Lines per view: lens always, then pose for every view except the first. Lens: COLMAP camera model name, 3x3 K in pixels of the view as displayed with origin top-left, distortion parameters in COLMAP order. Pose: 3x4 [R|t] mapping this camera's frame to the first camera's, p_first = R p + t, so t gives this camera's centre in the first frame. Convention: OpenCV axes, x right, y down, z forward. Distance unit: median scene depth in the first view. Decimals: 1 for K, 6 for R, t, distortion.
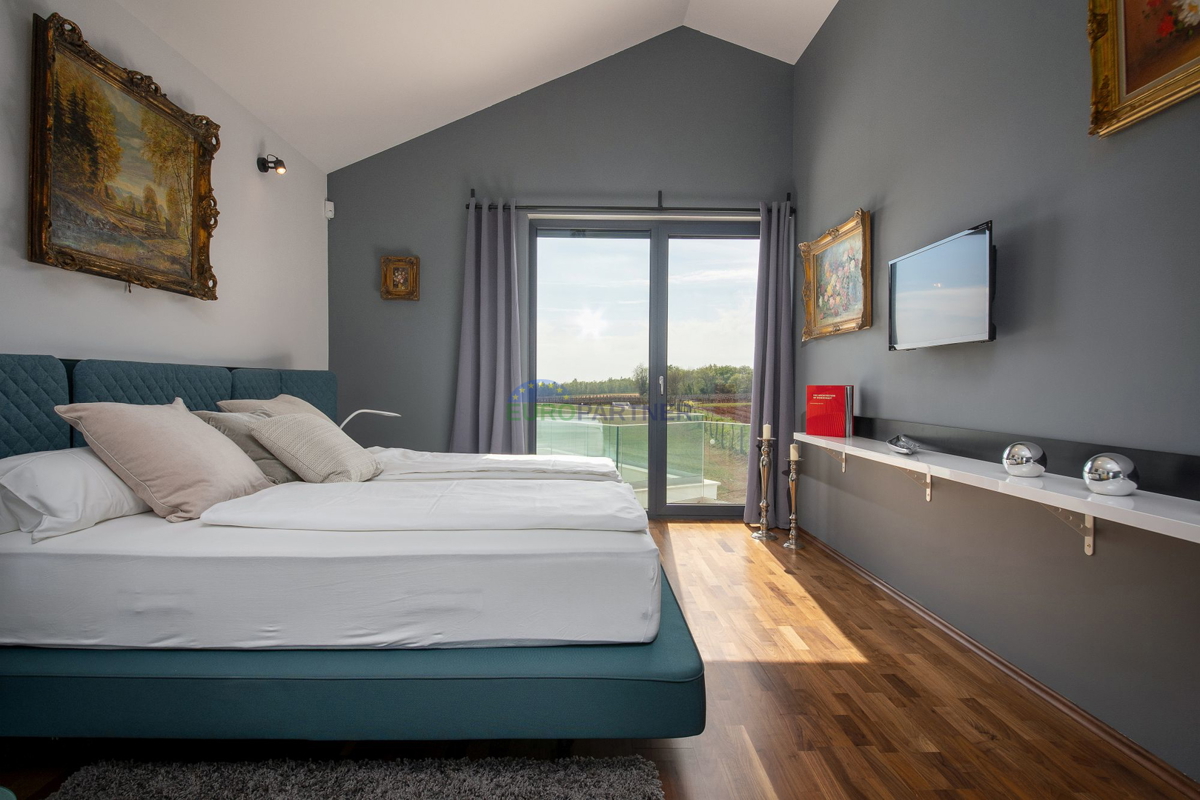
lens RADIAL K [[601.2, 0, 600.0], [0, 601.2, 400.0], [0, 0, 1]] dist [0.026646, -0.031137]
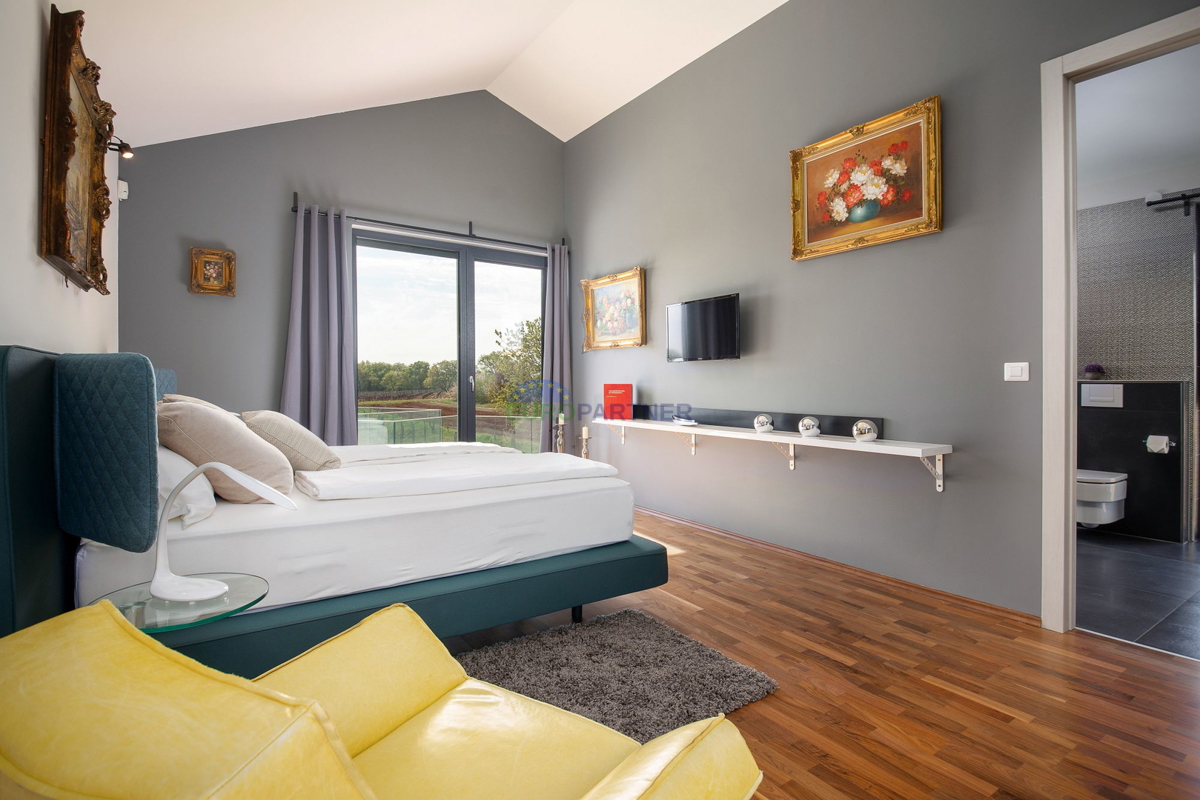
lens RADIAL K [[594.1, 0, 599.8], [0, 594.1, 385.9], [0, 0, 1]] dist [0.027644, -0.037064]
pose [[0.837017, -0.003273, 0.547167, -0.521268], [0.013375, 0.999806, -0.014480, 0.000651], [-0.547013, 0.019438, 0.836898, -0.197456]]
